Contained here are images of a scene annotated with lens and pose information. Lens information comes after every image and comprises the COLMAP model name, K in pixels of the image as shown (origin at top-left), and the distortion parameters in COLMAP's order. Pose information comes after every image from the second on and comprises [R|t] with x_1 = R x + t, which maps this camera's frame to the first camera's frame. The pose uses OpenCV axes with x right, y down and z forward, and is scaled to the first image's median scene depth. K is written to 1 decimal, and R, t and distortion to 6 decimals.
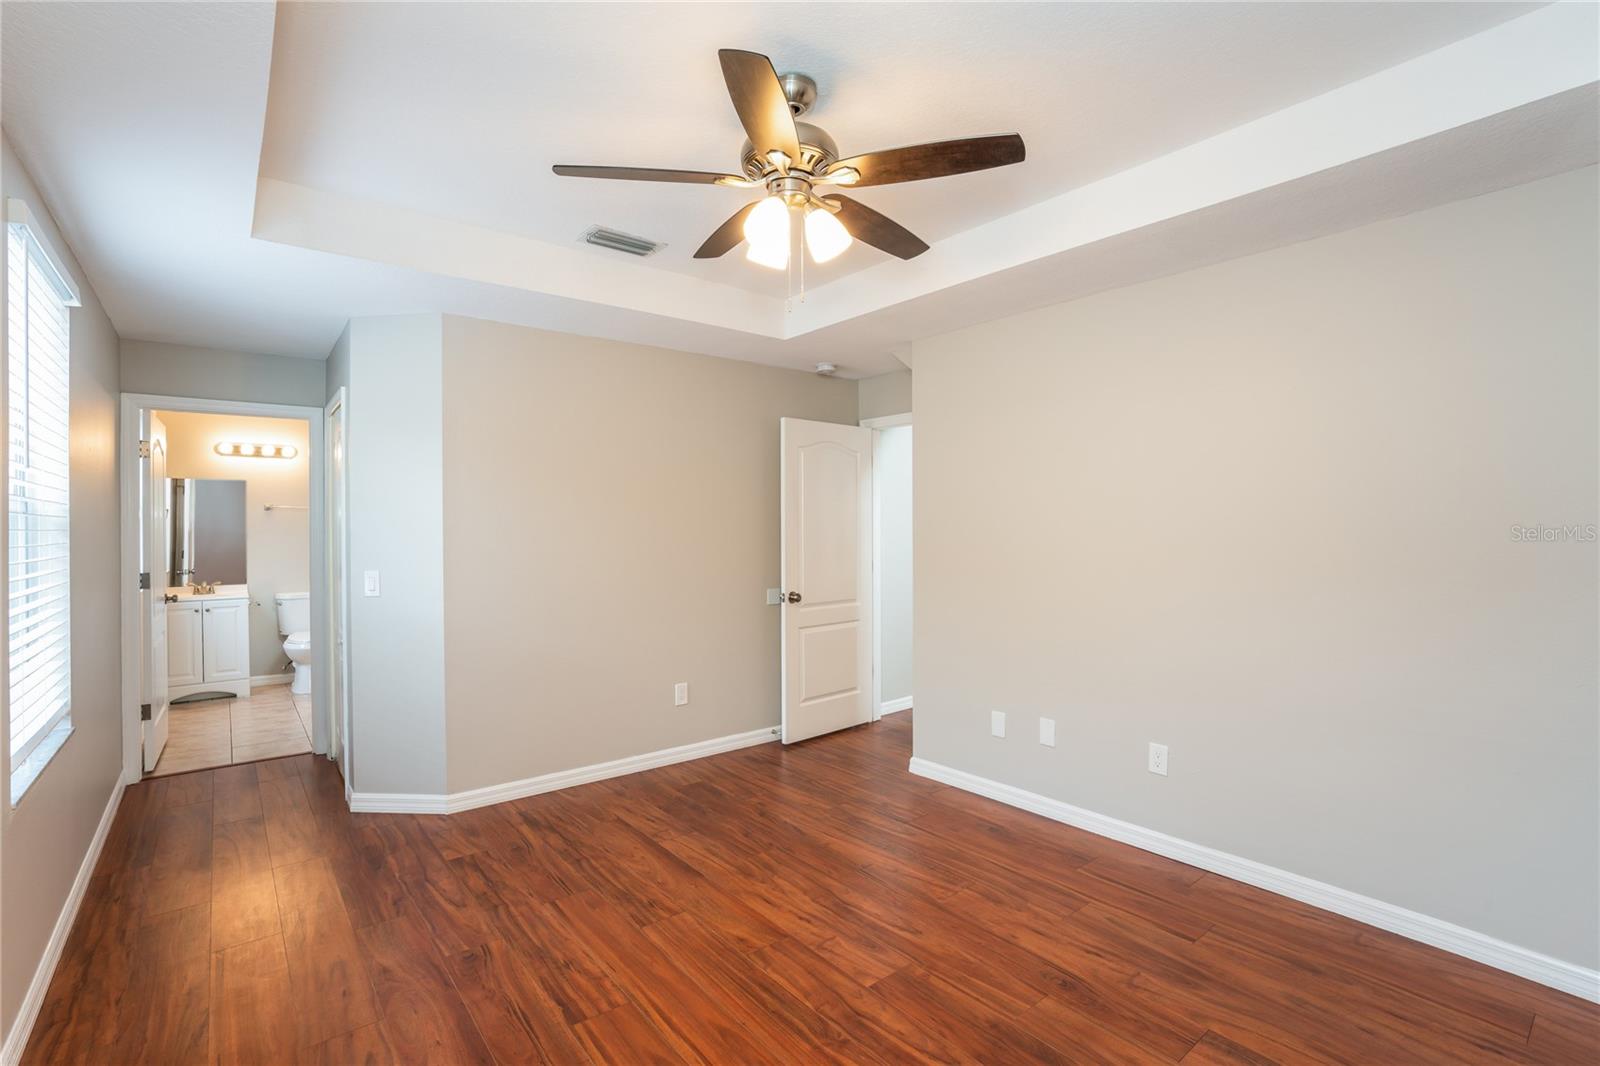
lens RADIAL K [[737.6, 0, 793.0], [0, 737.6, 534.2], [0, 0, 1]] dist [-0.043132, 0.013692]
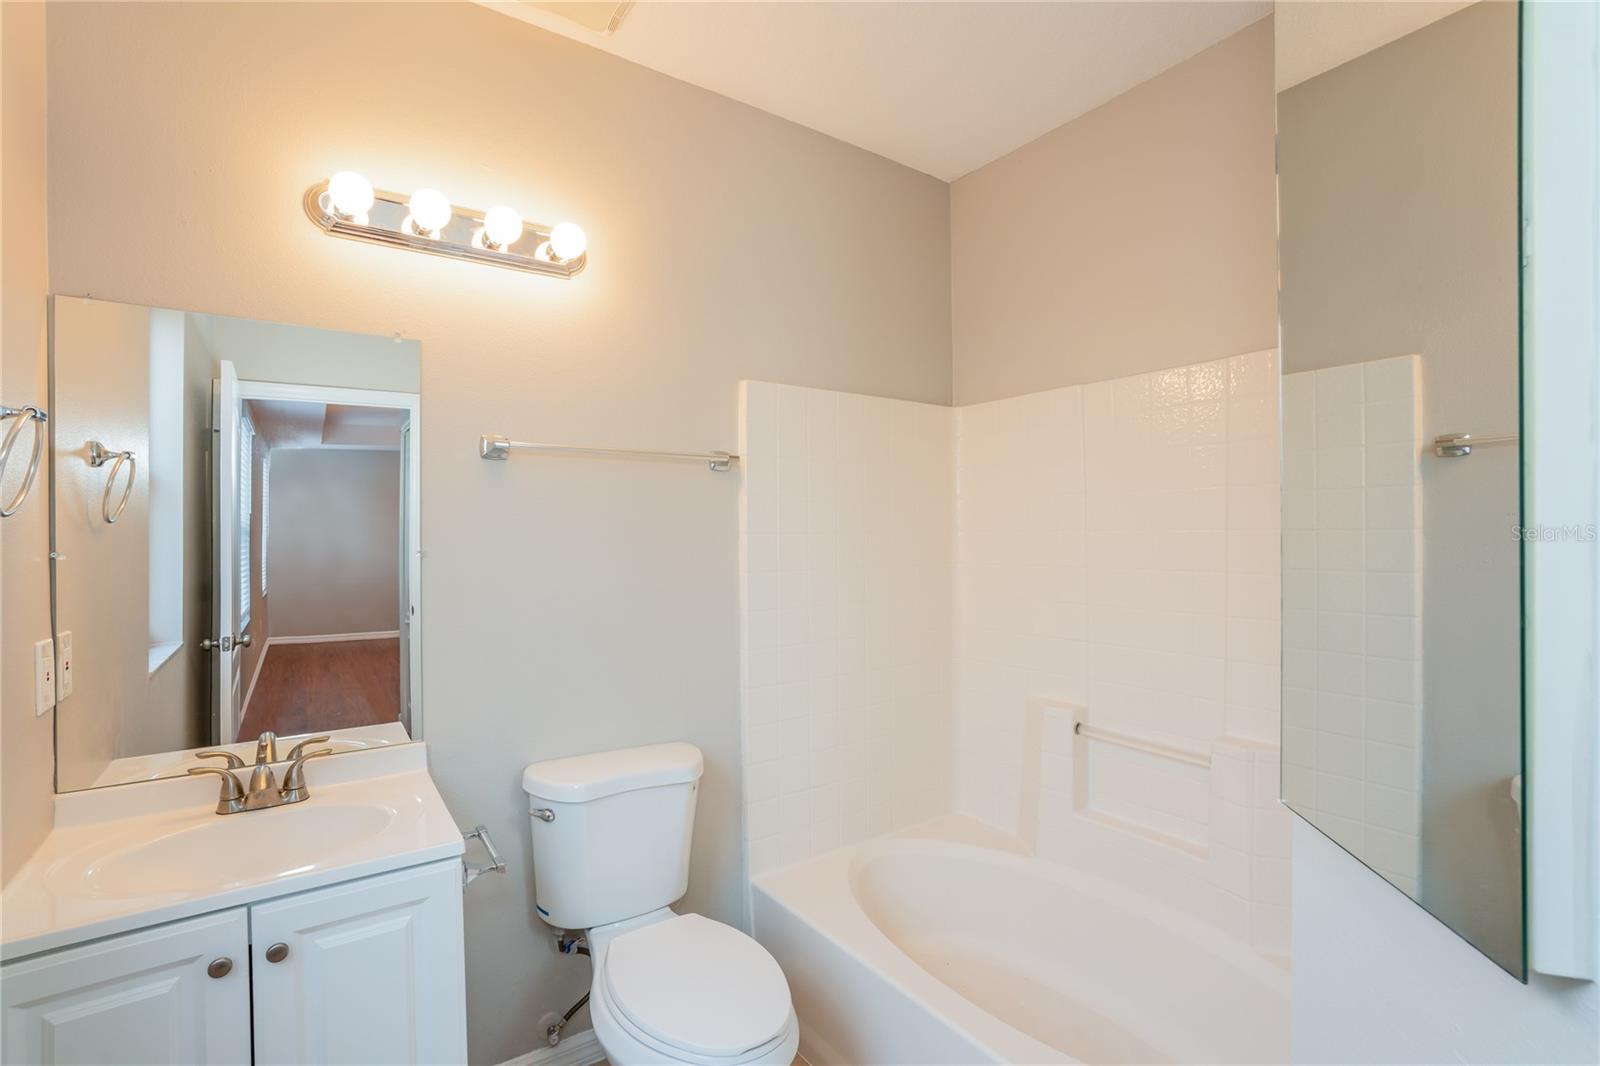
lens RADIAL K [[737.6, 0, 804.1], [0, 737.6, 518.3], [0, 0, 1]] dist [-0.043132, 0.013692]
pose [[0.997770, -0.001798, -0.066721, -0.598961], [0.001804, 0.999998, 0.000027, -0.011184], [0.066721, -0.000147, 0.997772, 0.744364]]
